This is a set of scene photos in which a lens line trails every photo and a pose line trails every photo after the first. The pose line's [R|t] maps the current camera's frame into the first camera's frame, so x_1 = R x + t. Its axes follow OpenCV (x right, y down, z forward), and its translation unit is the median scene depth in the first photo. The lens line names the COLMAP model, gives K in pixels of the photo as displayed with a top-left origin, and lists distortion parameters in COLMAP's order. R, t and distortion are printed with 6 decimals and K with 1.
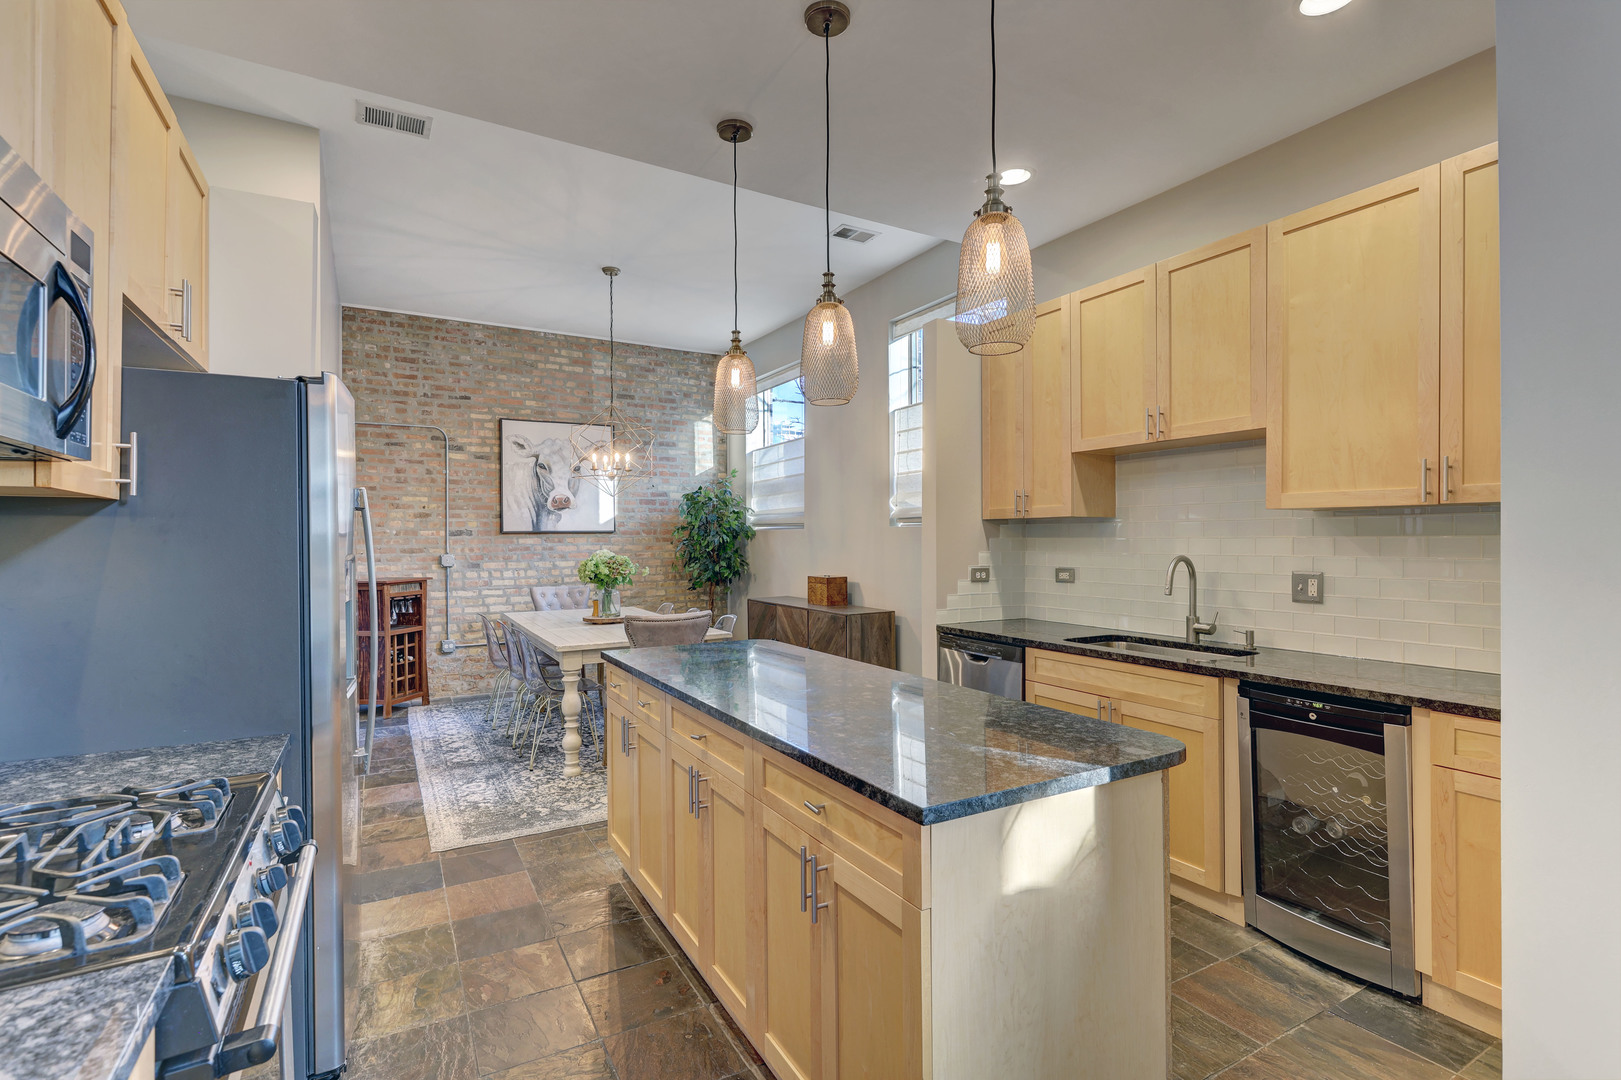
lens RADIAL K [[753.2, 0, 803.8], [0, 753.2, 541.8], [0, 0, 1]] dist [-0.000174, 0.000148]
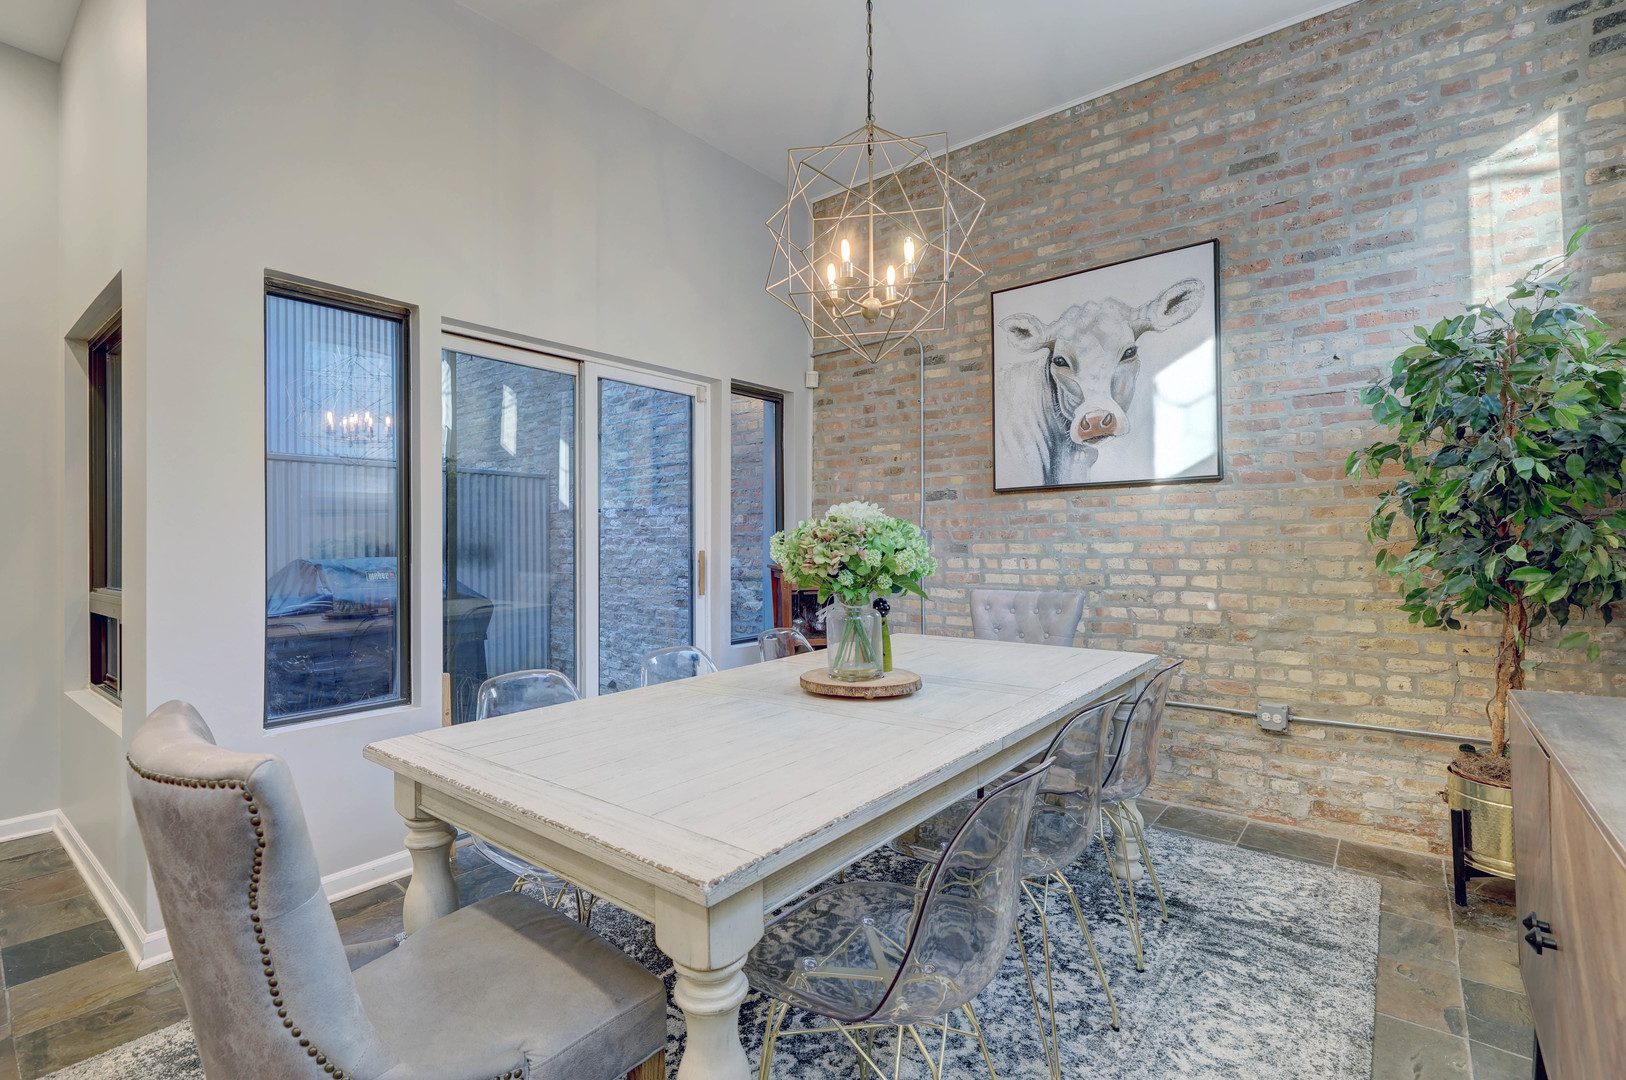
lens RADIAL K [[731.1, 0, 806.5], [0, 731.1, 536.8], [0, 0, 1]] dist [0.000324, -0.000366]
pose [[0.364739, -0.005577, -0.931093, 0.063495], [0.002432, 0.999984, -0.005037, 0.024417], [0.931106, -0.000427, 0.364747, 0.650192]]
